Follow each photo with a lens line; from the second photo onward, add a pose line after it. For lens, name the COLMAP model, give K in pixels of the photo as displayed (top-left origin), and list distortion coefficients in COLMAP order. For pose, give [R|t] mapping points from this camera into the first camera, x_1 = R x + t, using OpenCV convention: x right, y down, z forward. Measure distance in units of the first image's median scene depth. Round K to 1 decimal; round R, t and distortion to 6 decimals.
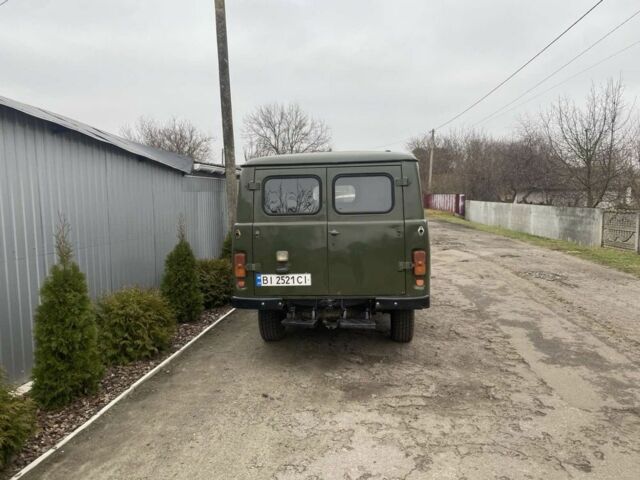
lens RADIAL K [[457.6, 0, 320.0], [0, 457.6, 240.0], [0, 0, 1]] dist [-0.003913, -0.005970]
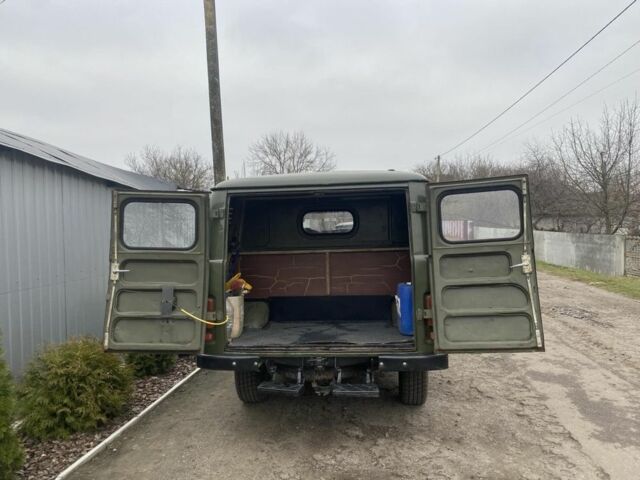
lens RADIAL K [[457.6, 0, 320.0], [0, 457.6, 240.0], [0, 0, 1]] dist [-0.003913, -0.005970]
pose [[0.999893, -0.005196, -0.013678, 0.026144], [0.004381, 0.998253, -0.058925, -0.019213], [0.013960, 0.058859, 0.998169, 0.161797]]
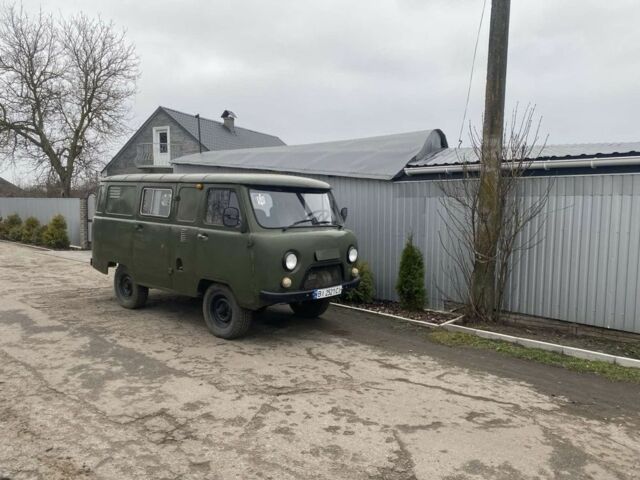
lens RADIAL K [[457.6, 0, 320.0], [0, 457.6, 240.0], [0, 0, 1]] dist [-0.003913, -0.005970]
pose [[-0.535505, 0.092546, -0.839446, 0.978505], [-0.083346, 0.983334, 0.161577, -0.239861], [0.840409, 0.156490, -0.518867, 2.088548]]
